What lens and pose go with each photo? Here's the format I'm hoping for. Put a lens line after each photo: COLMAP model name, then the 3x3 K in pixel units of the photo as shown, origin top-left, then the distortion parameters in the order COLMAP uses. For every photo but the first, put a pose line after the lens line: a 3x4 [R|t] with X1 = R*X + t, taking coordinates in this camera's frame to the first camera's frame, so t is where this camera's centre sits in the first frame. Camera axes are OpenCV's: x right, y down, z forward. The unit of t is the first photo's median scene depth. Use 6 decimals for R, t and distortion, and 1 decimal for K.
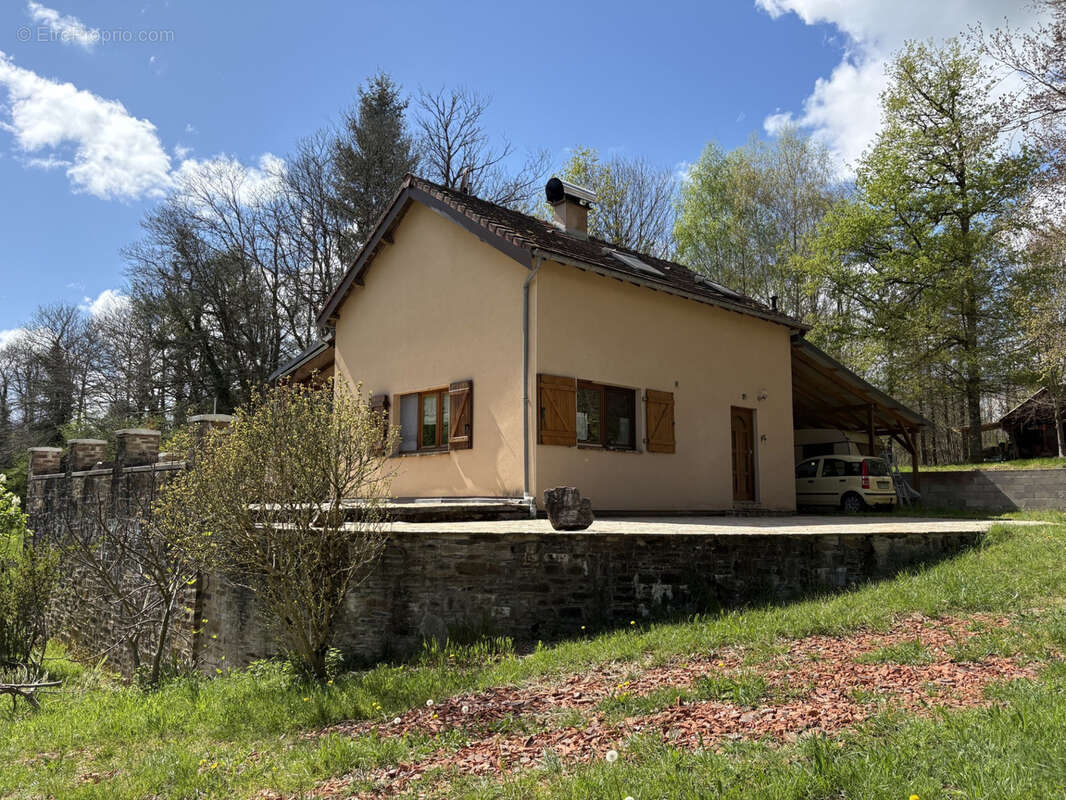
lens RADIAL K [[825.2, 0, 533.0], [0, 825.2, 400.0], [0, 0, 1]] dist [0.075359, -0.005294]
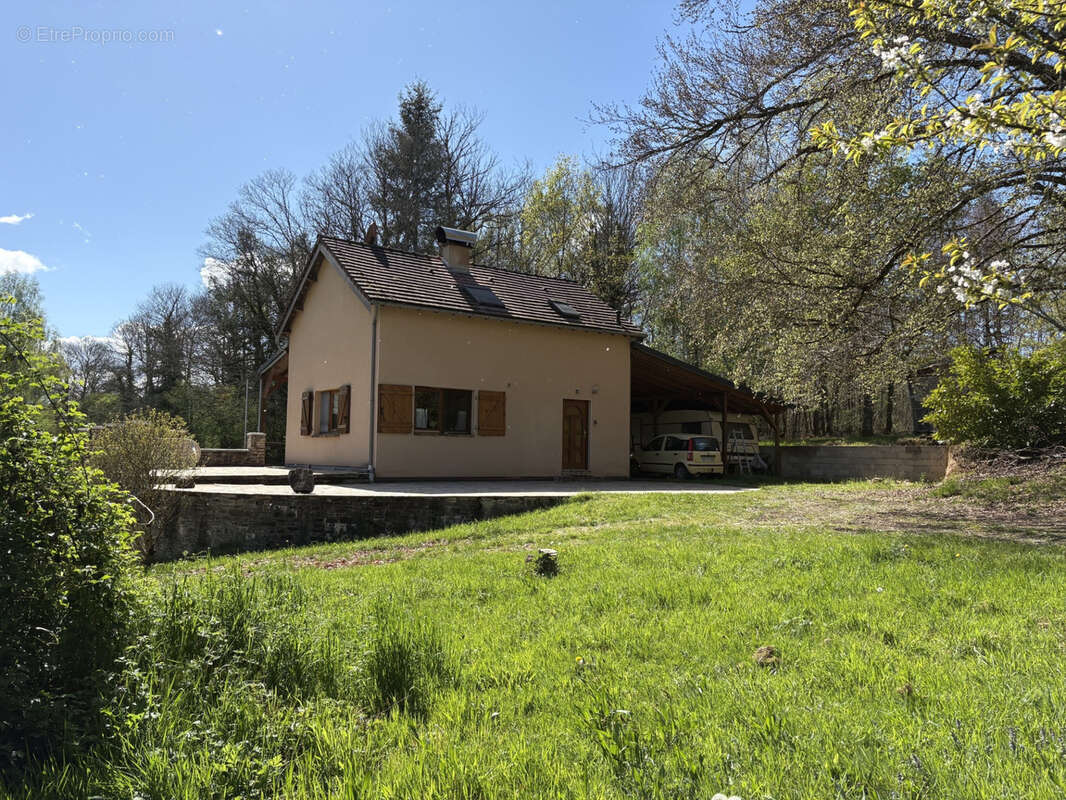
lens RADIAL K [[816.8, 0, 533.0], [0, 816.8, 400.0], [0, 0, 1]] dist [0.013914, -0.003930]
pose [[0.992503, 0.003844, -0.122157, 0.417535], [0.002594, 0.998618, 0.052499, -0.072715], [0.122190, -0.052422, 0.991121, -0.367379]]
